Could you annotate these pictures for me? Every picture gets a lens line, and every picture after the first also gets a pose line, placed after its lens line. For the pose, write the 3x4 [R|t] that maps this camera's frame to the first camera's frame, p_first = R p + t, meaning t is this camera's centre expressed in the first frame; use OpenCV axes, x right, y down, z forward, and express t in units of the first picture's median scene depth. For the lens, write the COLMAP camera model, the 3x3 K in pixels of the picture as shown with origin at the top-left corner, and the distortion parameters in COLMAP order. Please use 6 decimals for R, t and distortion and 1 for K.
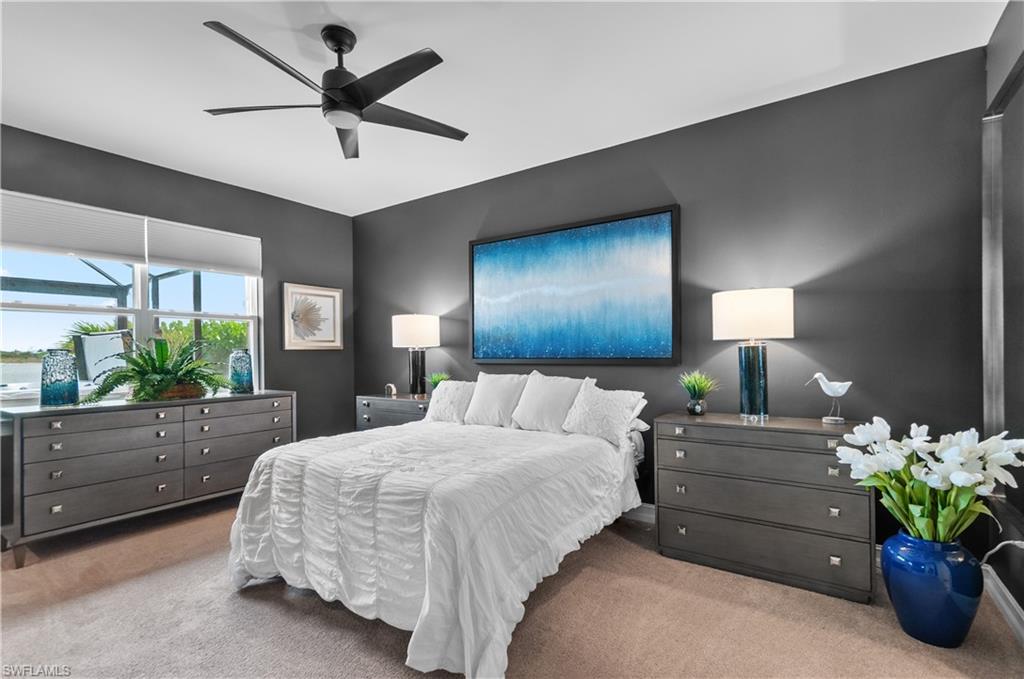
lens RADIAL K [[473.6, 0, 516.1], [0, 473.6, 353.1], [0, 0, 1]] dist [0.002476, 0.000611]
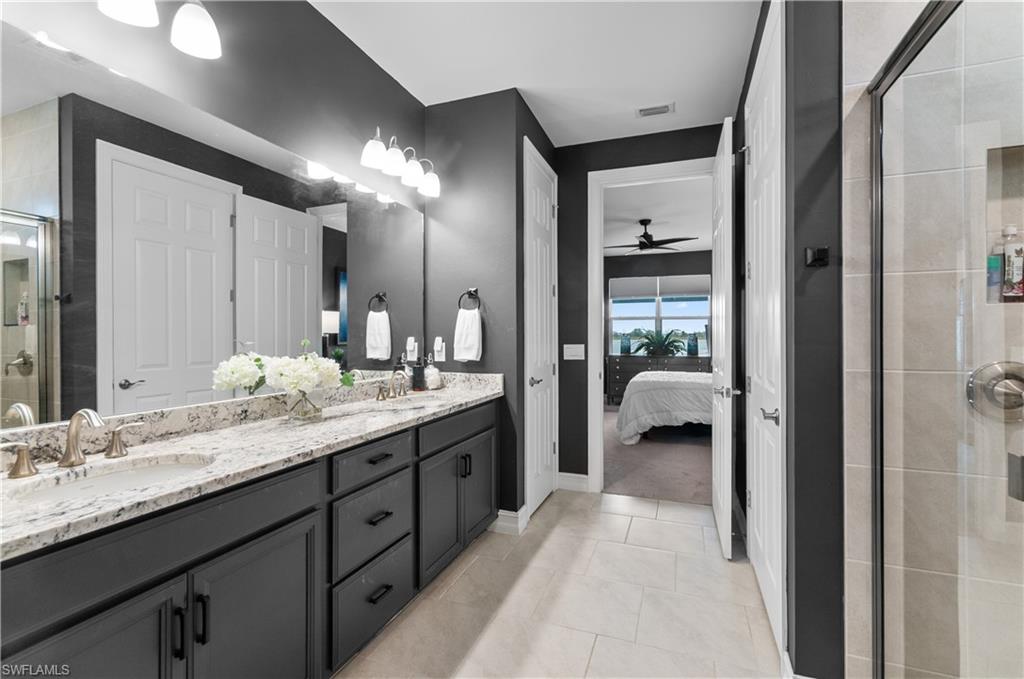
lens RADIAL K [[457.6, 0, 519.0], [0, 457.6, 330.1], [0, 0, 1]] dist [0.001645, 0.000645]
pose [[0.252147, -0.002613, -0.967685, 1.409834], [0.002629, 0.999995, -0.002016, -0.024123], [0.967685, -0.002036, 0.252152, -0.263120]]
